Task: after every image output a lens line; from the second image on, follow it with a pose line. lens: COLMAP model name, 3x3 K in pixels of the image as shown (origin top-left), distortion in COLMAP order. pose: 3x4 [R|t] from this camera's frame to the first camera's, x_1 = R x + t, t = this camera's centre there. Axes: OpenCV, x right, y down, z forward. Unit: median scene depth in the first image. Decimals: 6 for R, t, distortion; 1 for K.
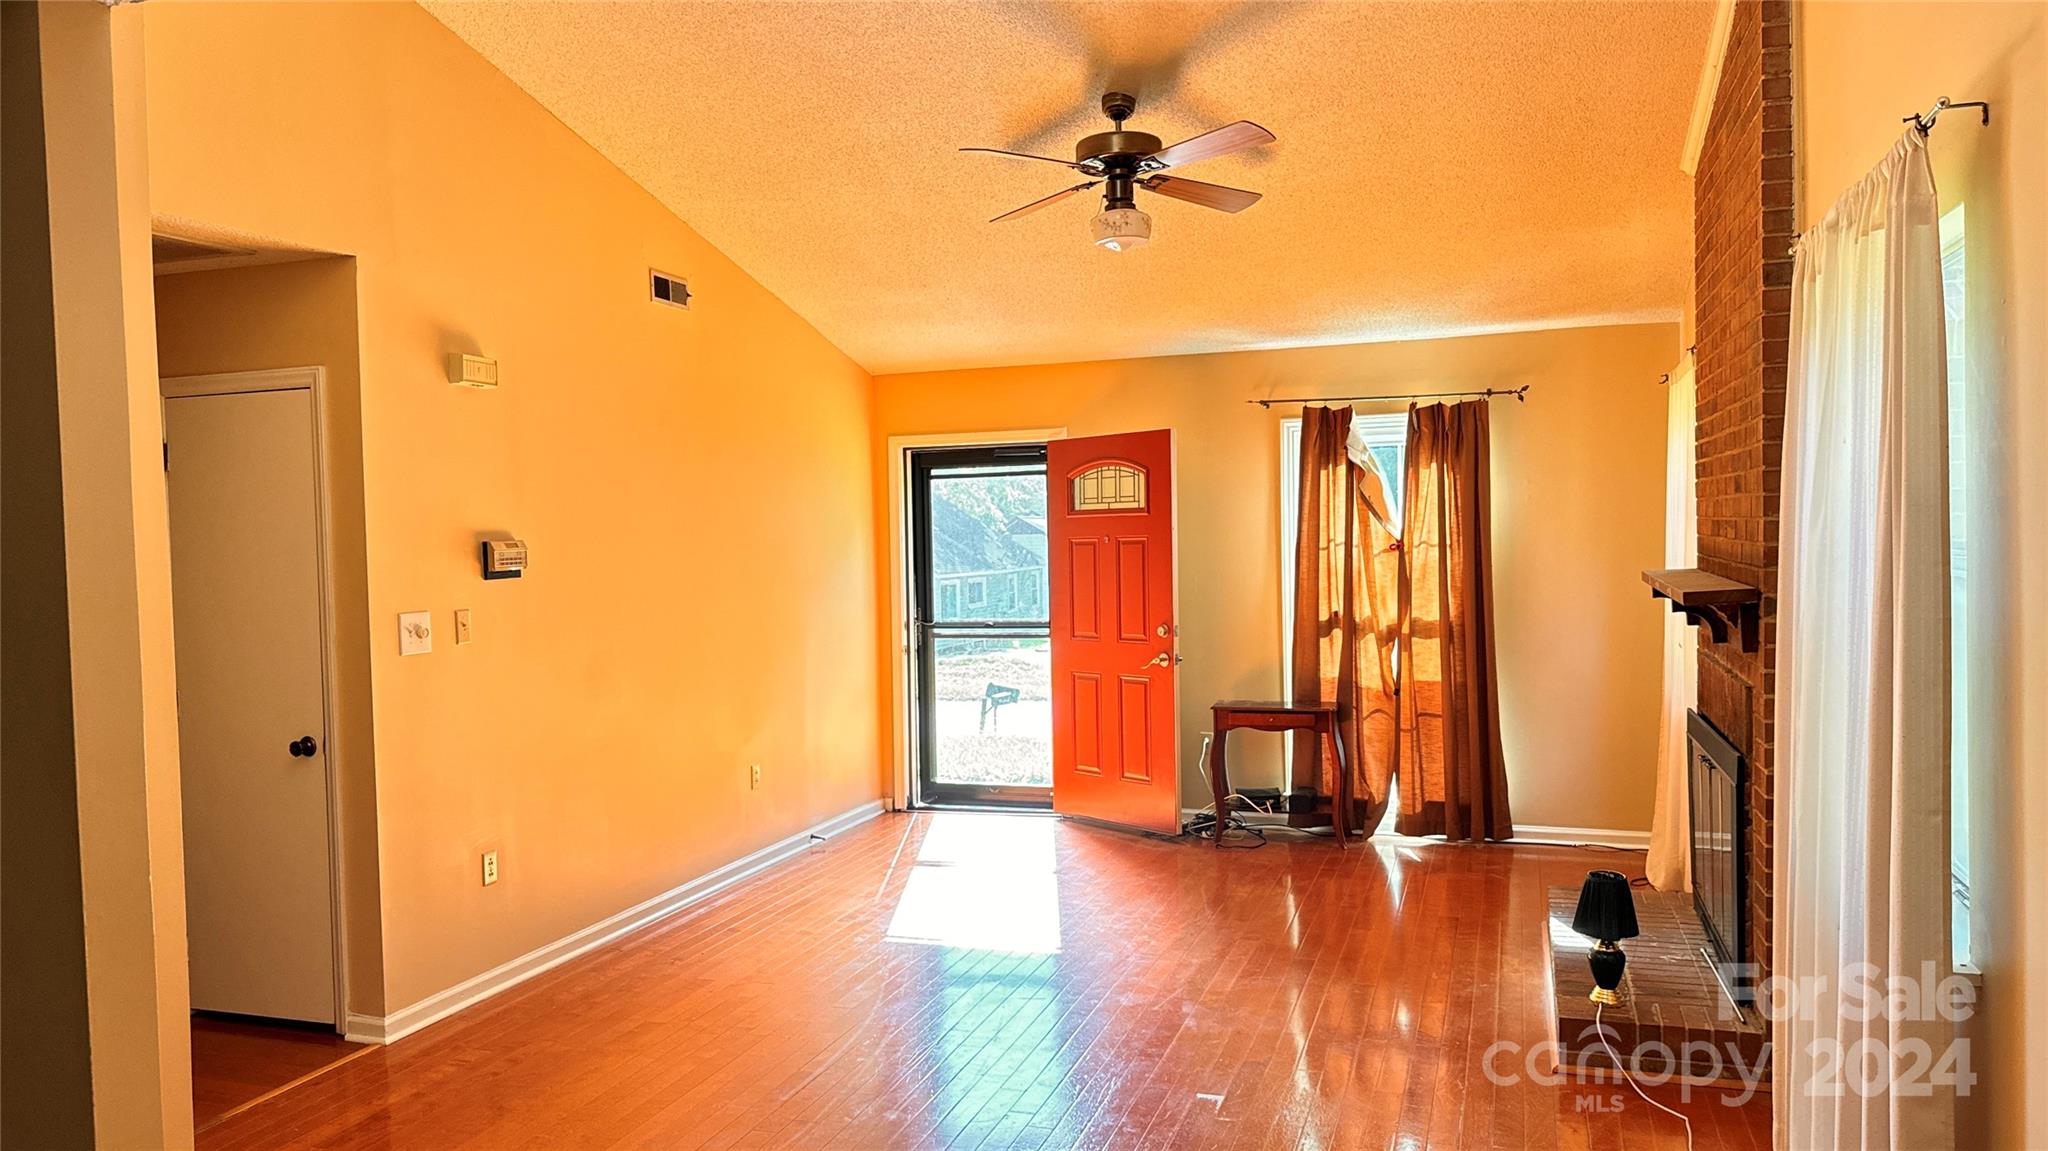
lens RADIAL K [[1434.5, 0, 1024.0], [0, 1434.5, 575.5], [0, 0, 1]] dist [0.066076, -0.000361]
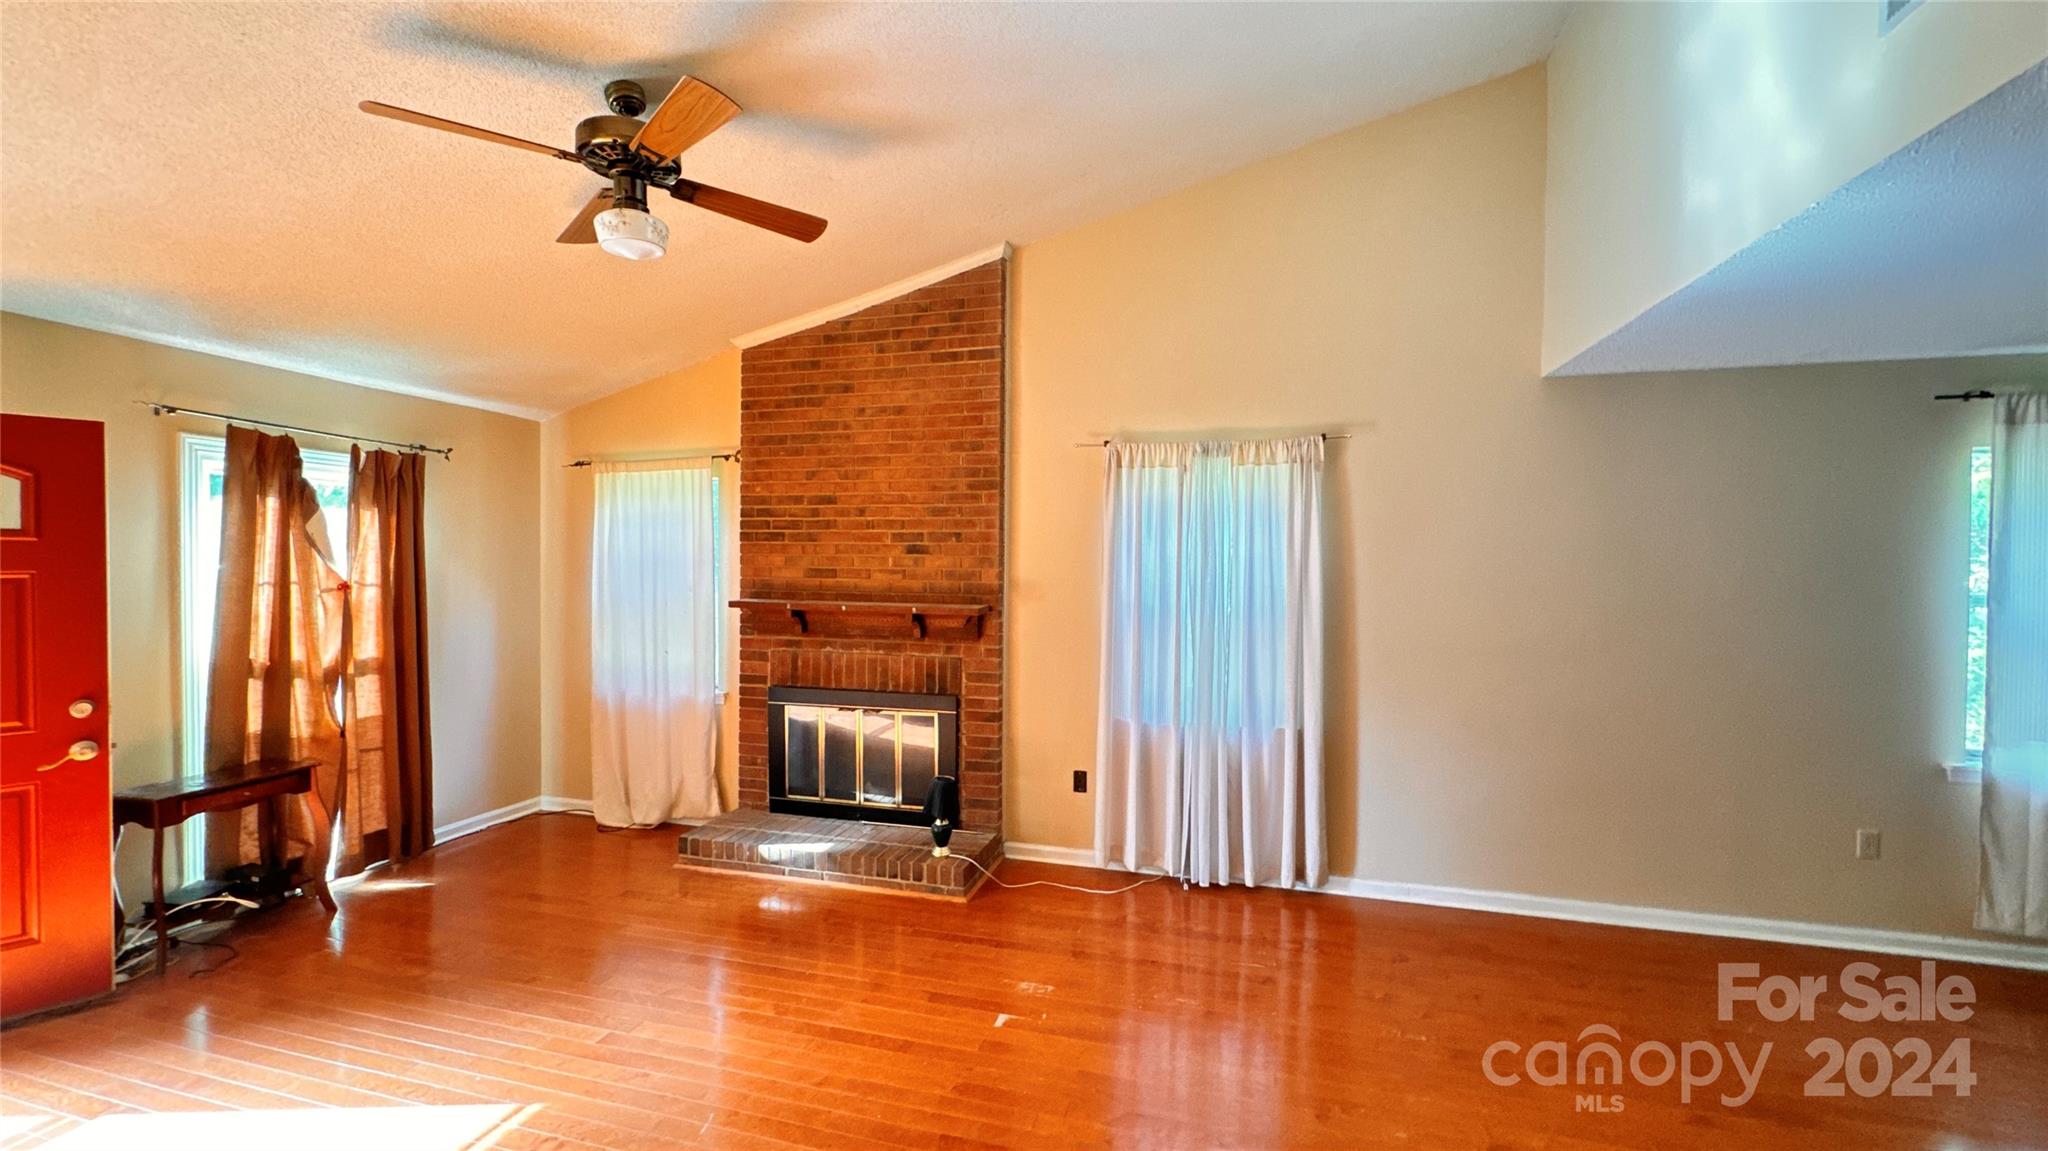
lens RADIAL K [[815.6, 0, 1015.9], [0, 815.6, 576.7], [0, 0, 1]] dist [-0.003183, -0.000353]
pose [[-0.064427, 0.007554, 0.997894, -0.326876], [0.025583, 0.999655, -0.005916, -0.011658], [-0.997594, 0.025148, -0.064598, 0.576004]]
